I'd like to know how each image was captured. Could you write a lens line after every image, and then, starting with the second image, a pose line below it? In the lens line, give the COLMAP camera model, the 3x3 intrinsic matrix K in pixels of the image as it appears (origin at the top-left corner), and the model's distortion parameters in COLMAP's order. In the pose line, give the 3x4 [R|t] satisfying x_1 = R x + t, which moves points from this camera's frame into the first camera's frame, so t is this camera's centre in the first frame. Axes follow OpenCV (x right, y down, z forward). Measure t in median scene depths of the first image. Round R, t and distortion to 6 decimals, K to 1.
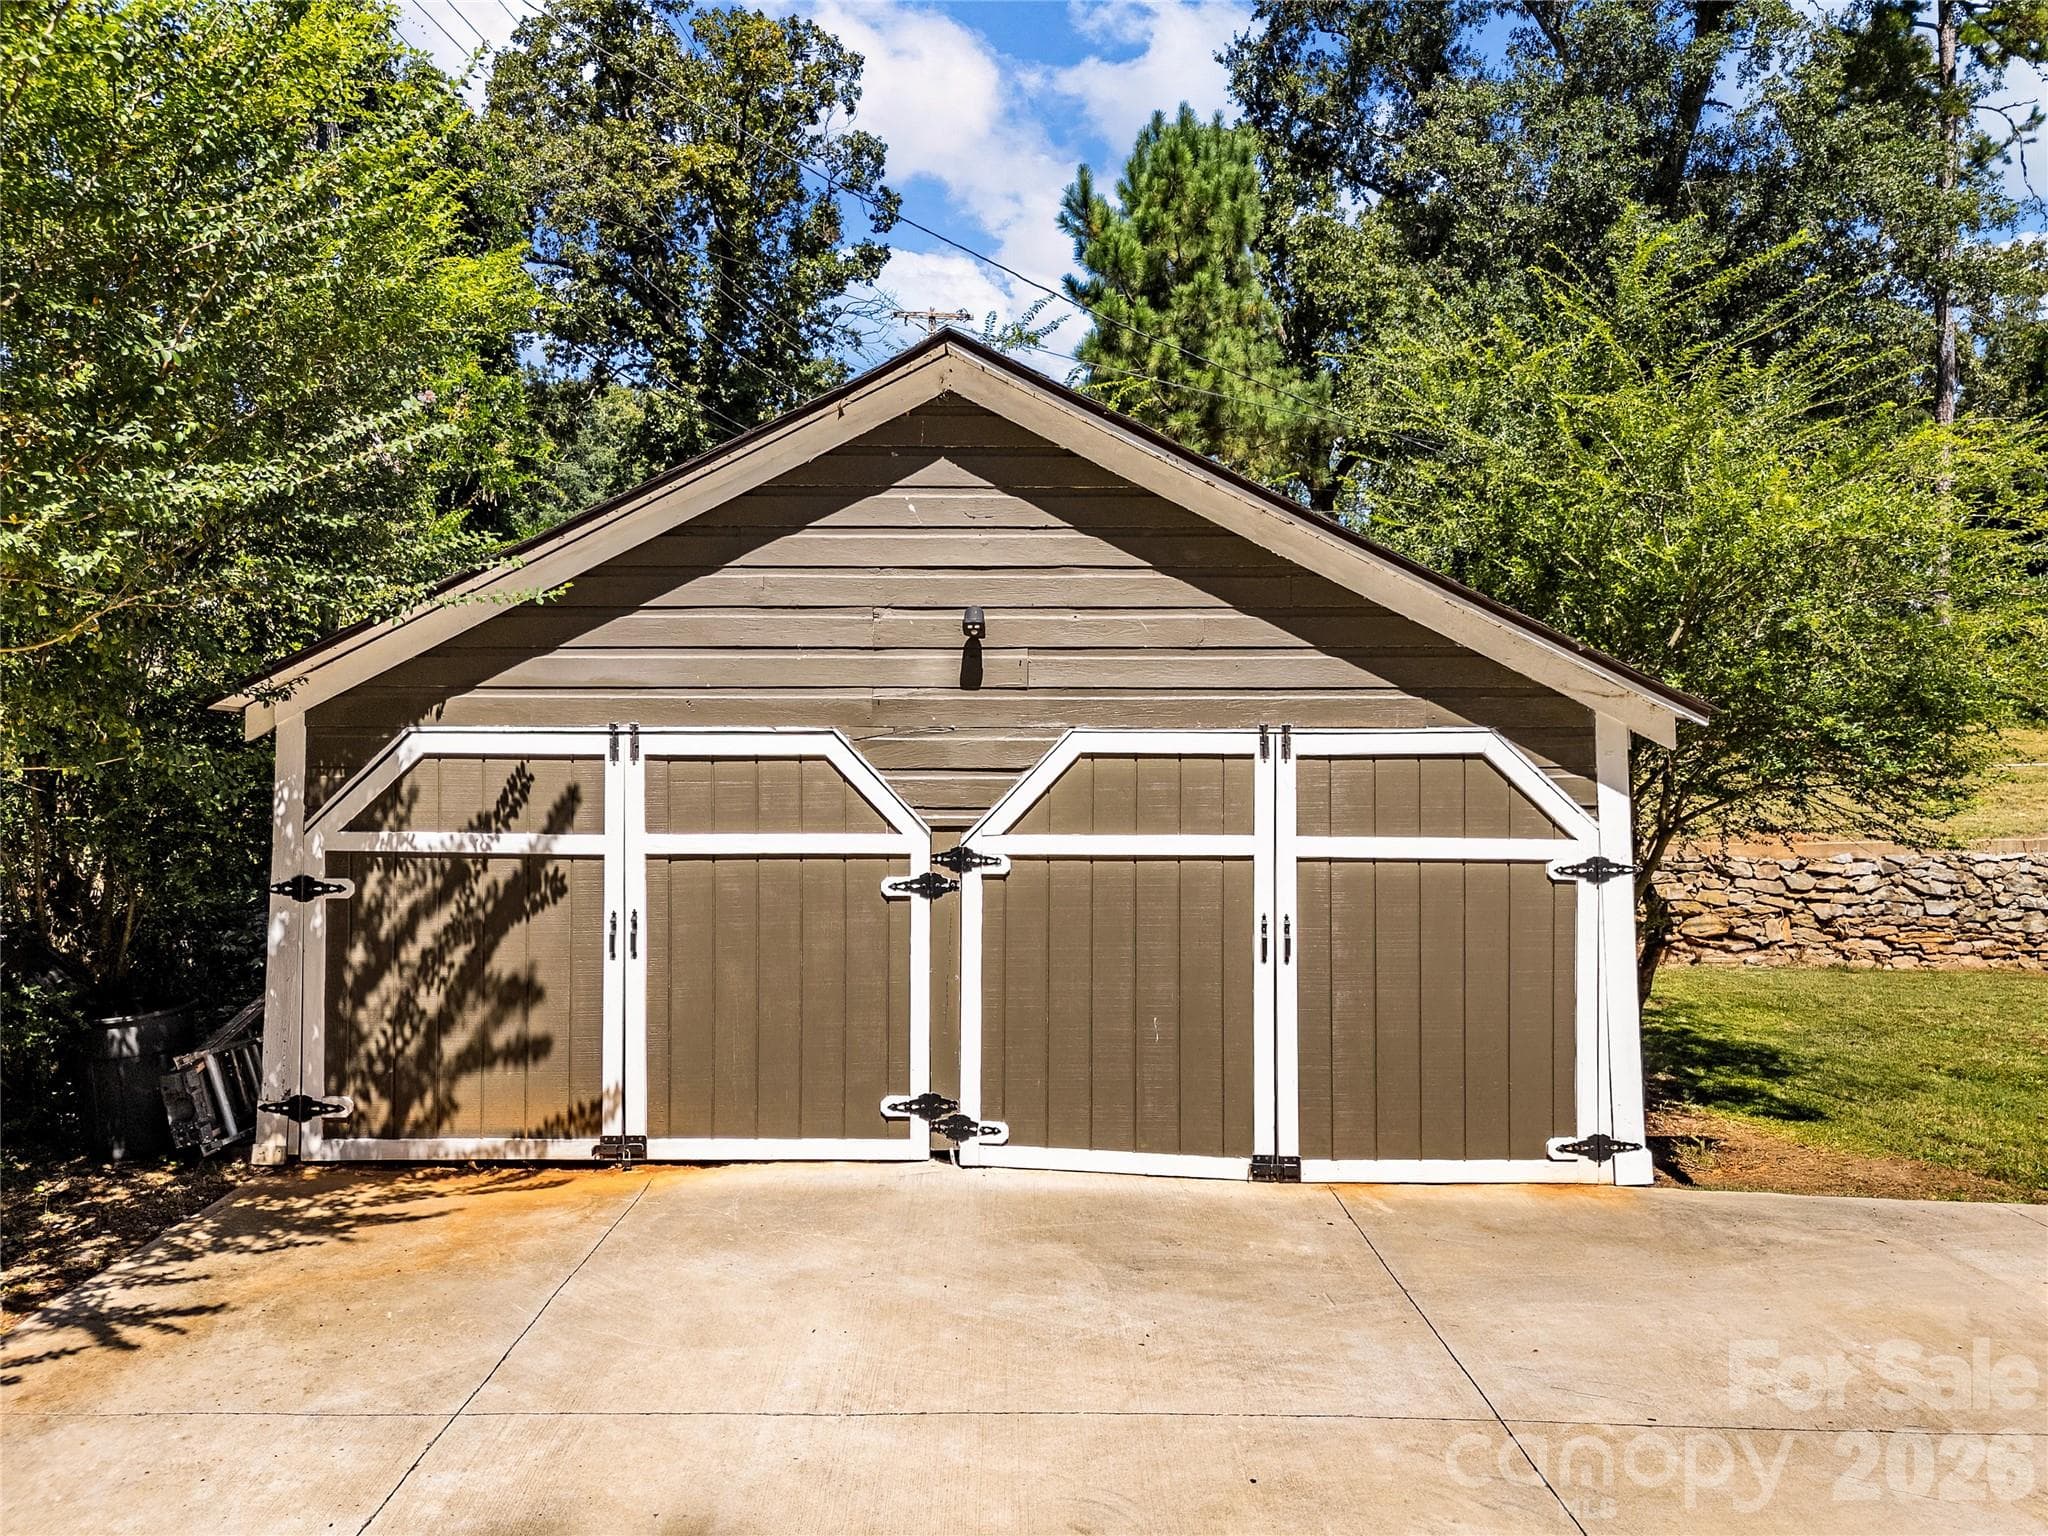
lens RADIAL K [[1500.7, 0, 957.4], [0, 1500.7, 770.0], [0, 0, 1]] dist [0.042104, -0.010032]
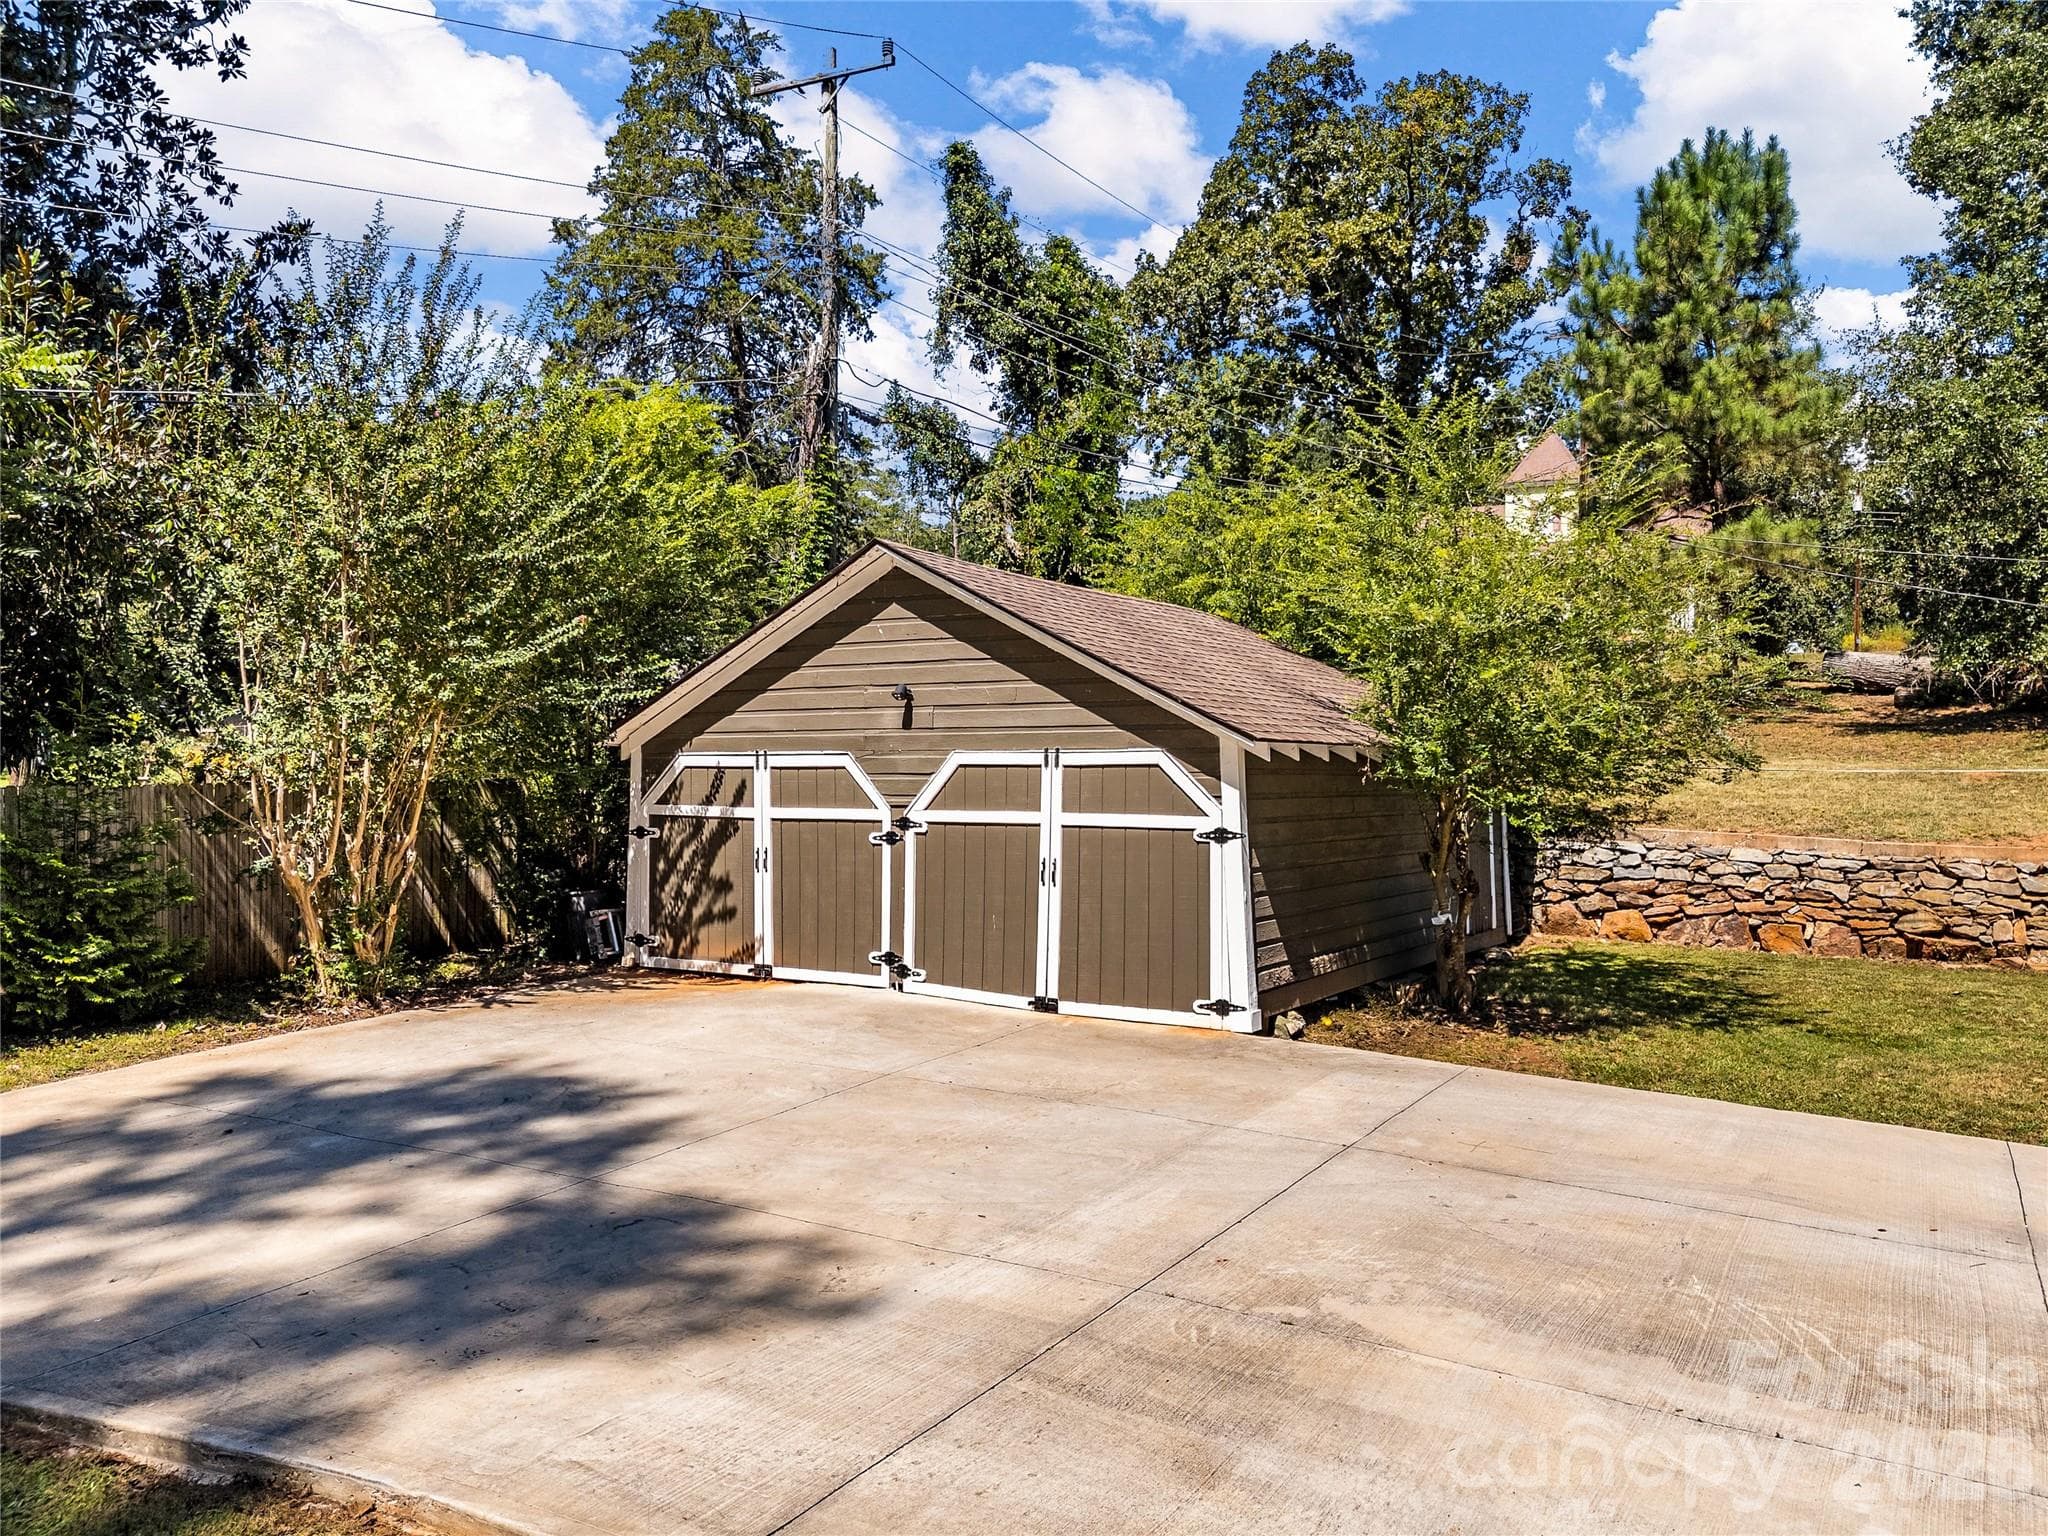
lens RADIAL K [[1496.2, 0, 1024.4], [0, 1496.2, 767.6], [0, 0, 1]] dist [0.061173, -0.038479]
pose [[0.859932, -0.002292, -0.510404, 1.048443], [-0.000530, 0.999985, -0.005384, 0.001972], [0.510409, 0.004901, 0.859918, -0.479422]]
